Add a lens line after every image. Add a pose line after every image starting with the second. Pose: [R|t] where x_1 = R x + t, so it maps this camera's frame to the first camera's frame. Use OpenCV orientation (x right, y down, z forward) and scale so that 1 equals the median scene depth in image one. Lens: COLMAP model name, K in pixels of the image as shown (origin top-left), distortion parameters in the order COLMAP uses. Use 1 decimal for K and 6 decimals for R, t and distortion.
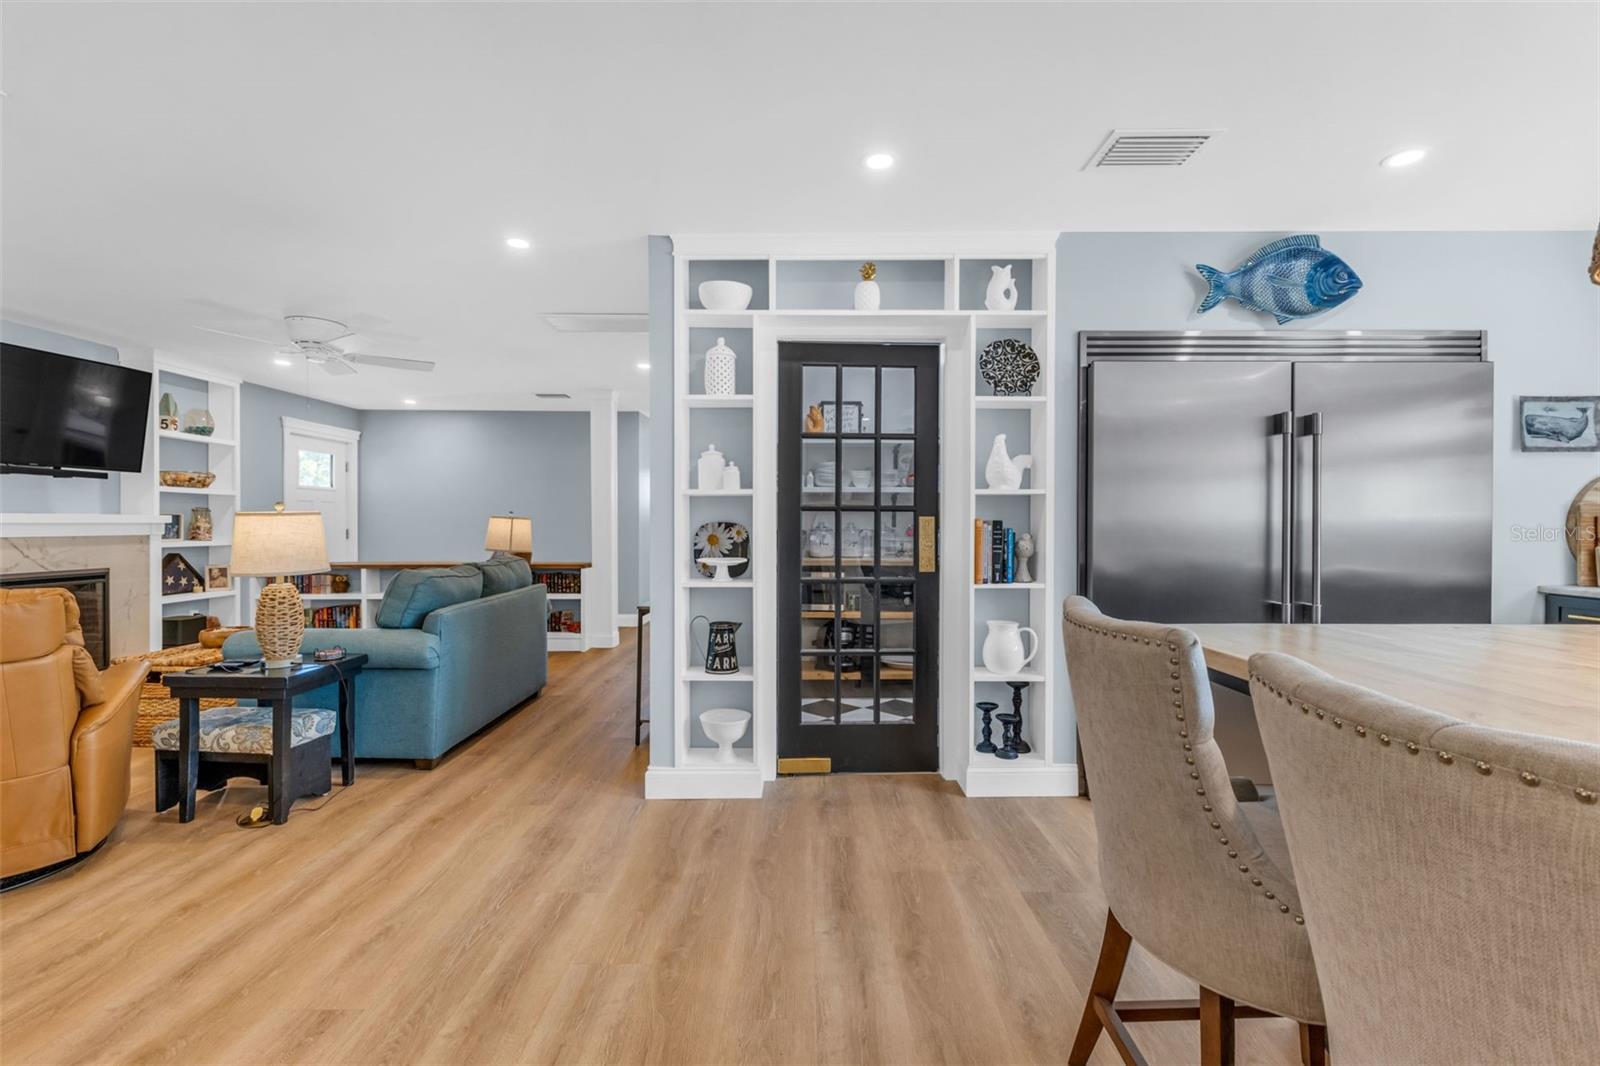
lens RADIAL K [[700.5, 0, 811.2], [0, 700.5, 528.0], [0, 0, 1]] dist [0.007728, -0.001630]
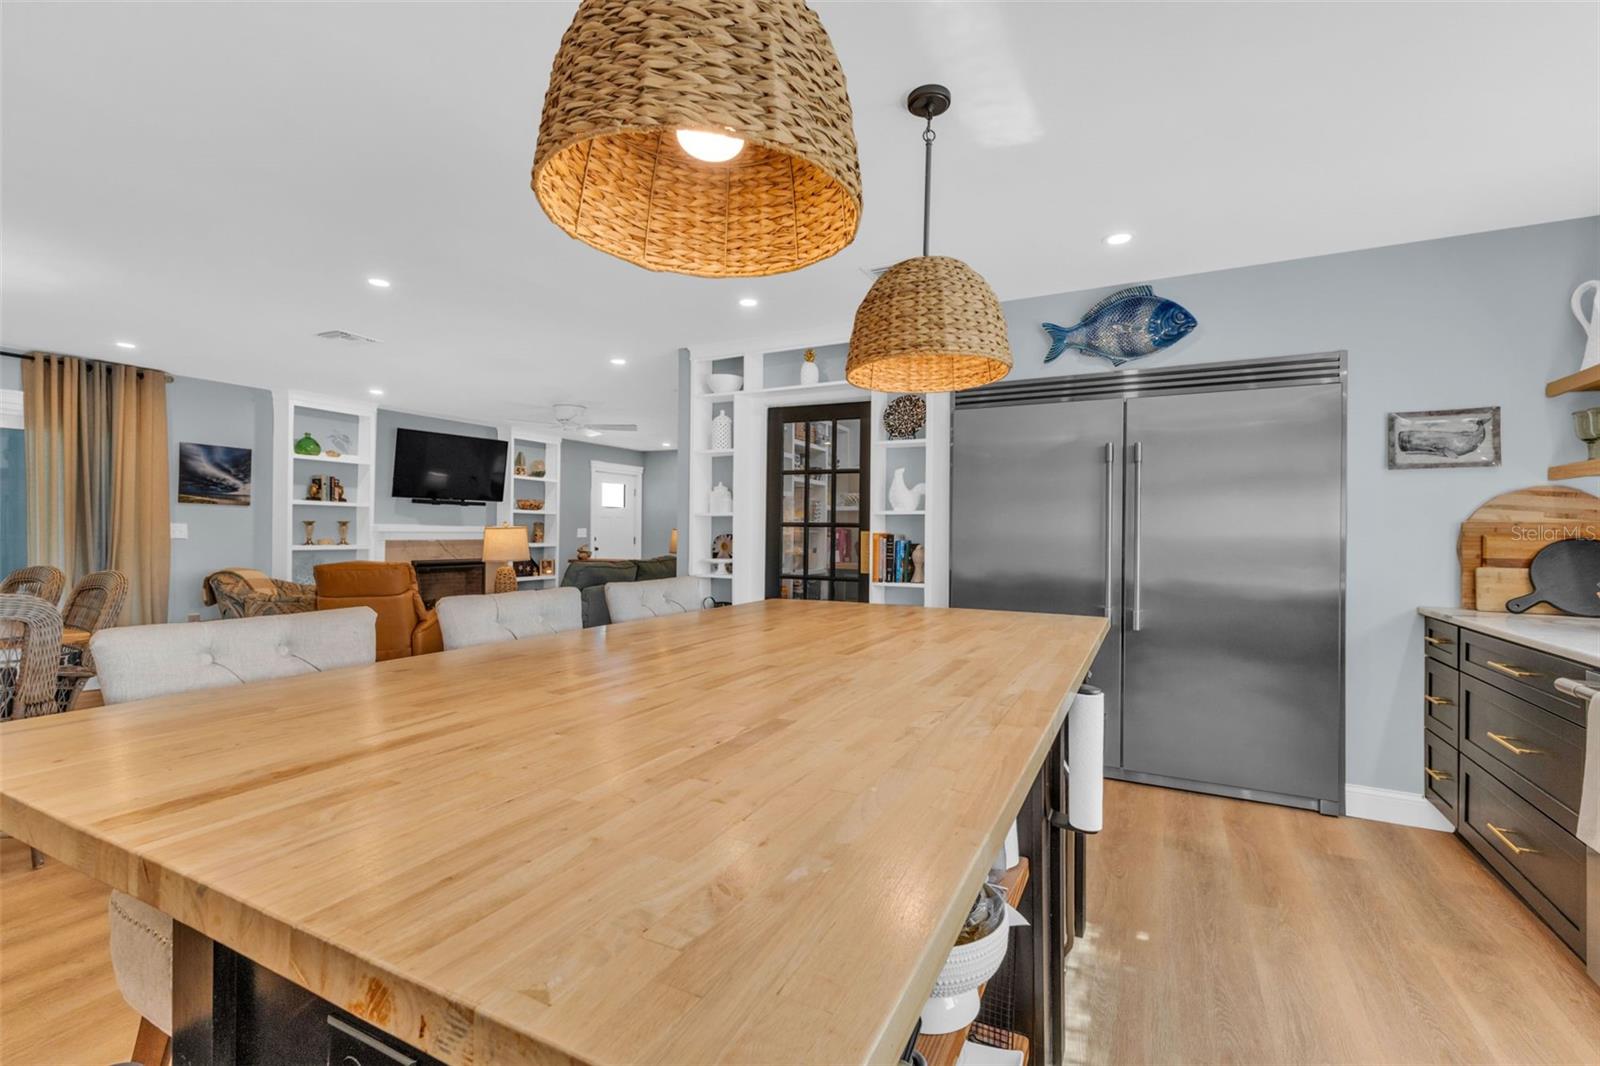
lens RADIAL K [[700.5, 0, 806.0], [0, 700.5, 530.6], [0, 0, 1]] dist [0.007728, -0.001630]
pose [[0.890323, 0.005023, -0.455302, 0.702649], [-0.009996, 0.999914, -0.008516, -0.005242], [0.455220, 0.012133, 0.890296, -0.240974]]
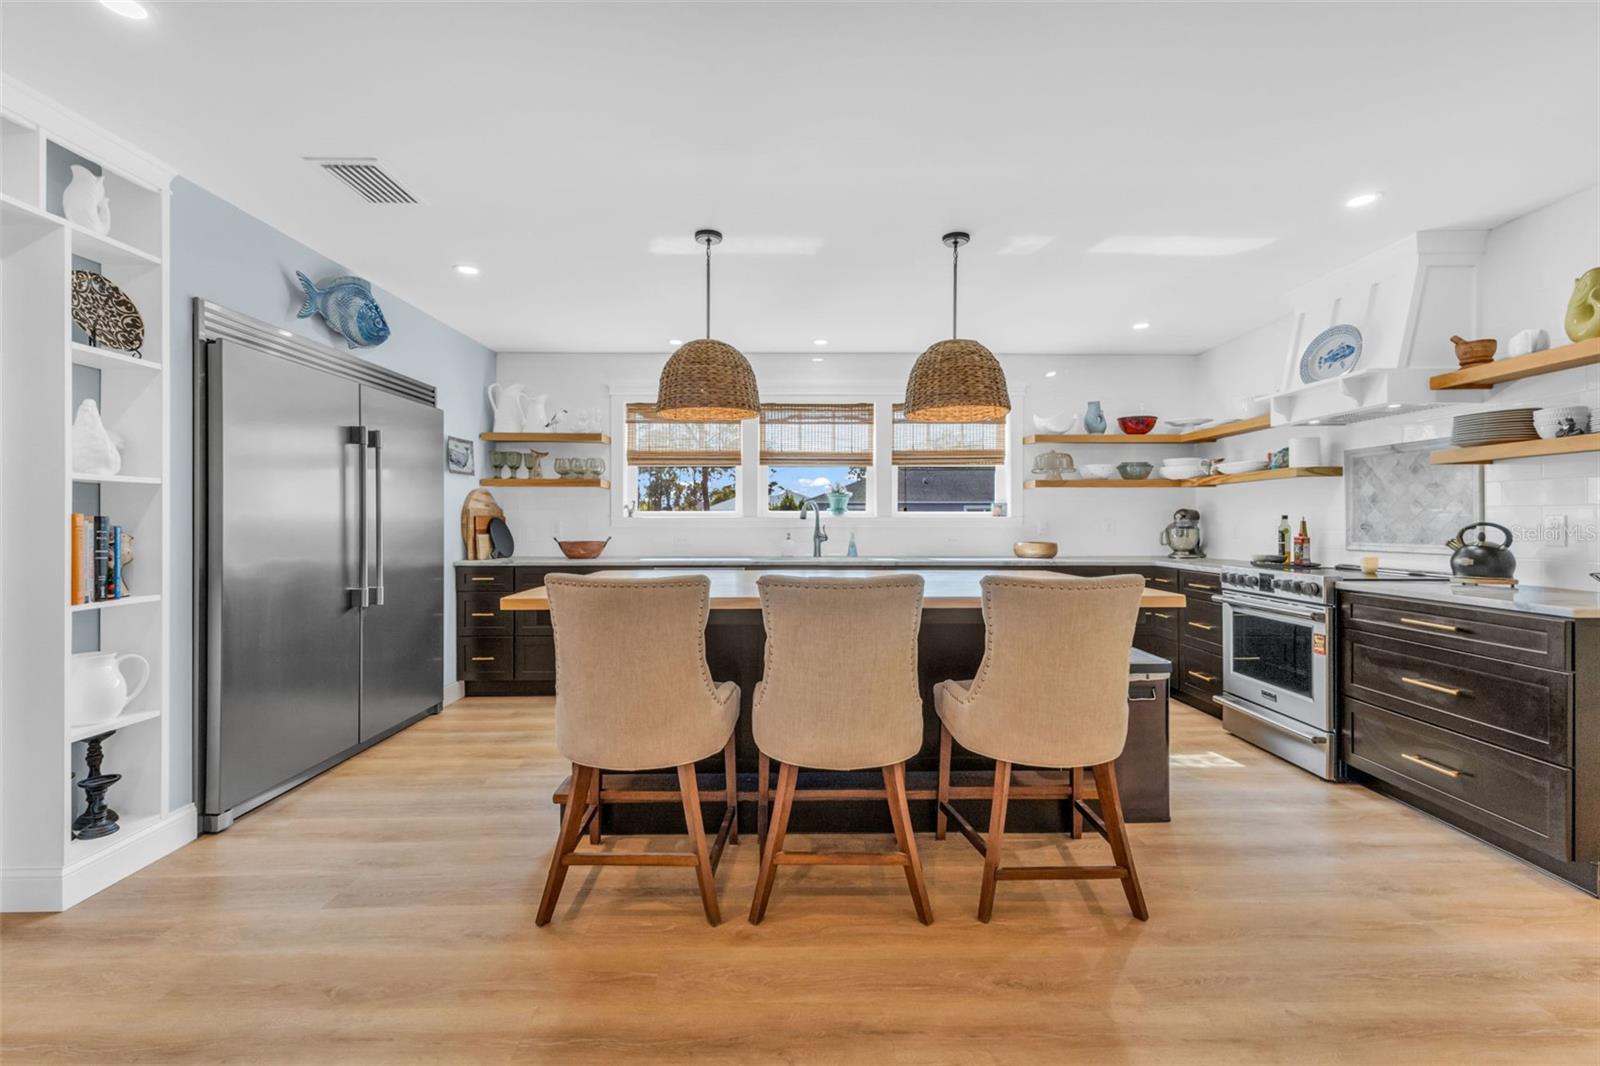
lens RADIAL K [[700.5, 0, 806.4], [0, 700.5, 520.0], [0, 0, 1]] dist [0.007728, -0.001630]
pose [[-0.015387, 0.001728, 0.999880, -0.476598], [0.009673, 0.999952, -0.001579, 0.001590], [-0.999835, 0.009648, -0.015403, 0.255825]]
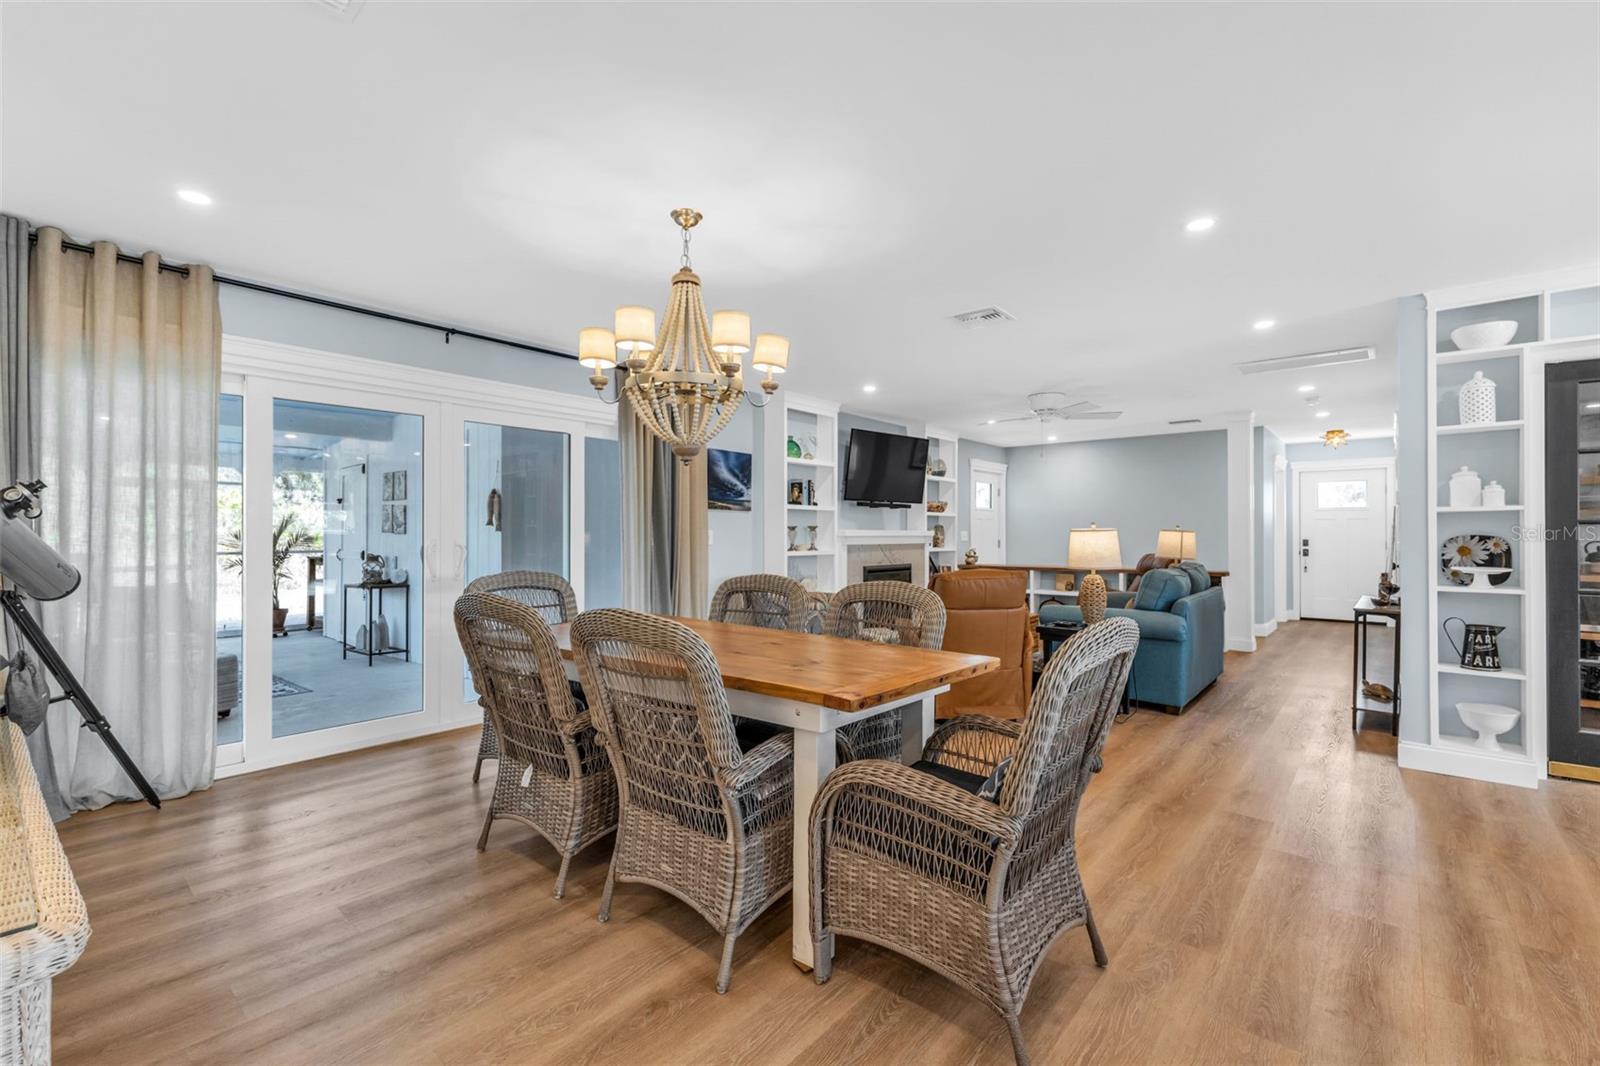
lens RADIAL K [[700.5, 0, 789.6], [0, 700.5, 531.2], [0, 0, 1]] dist [0.007728, -0.001630]
pose [[0.748209, -0.004848, -0.663445, -0.207418], [-0.002754, 0.999942, -0.010412, -0.000204], [0.663457, 0.009617, 0.748152, -0.579310]]
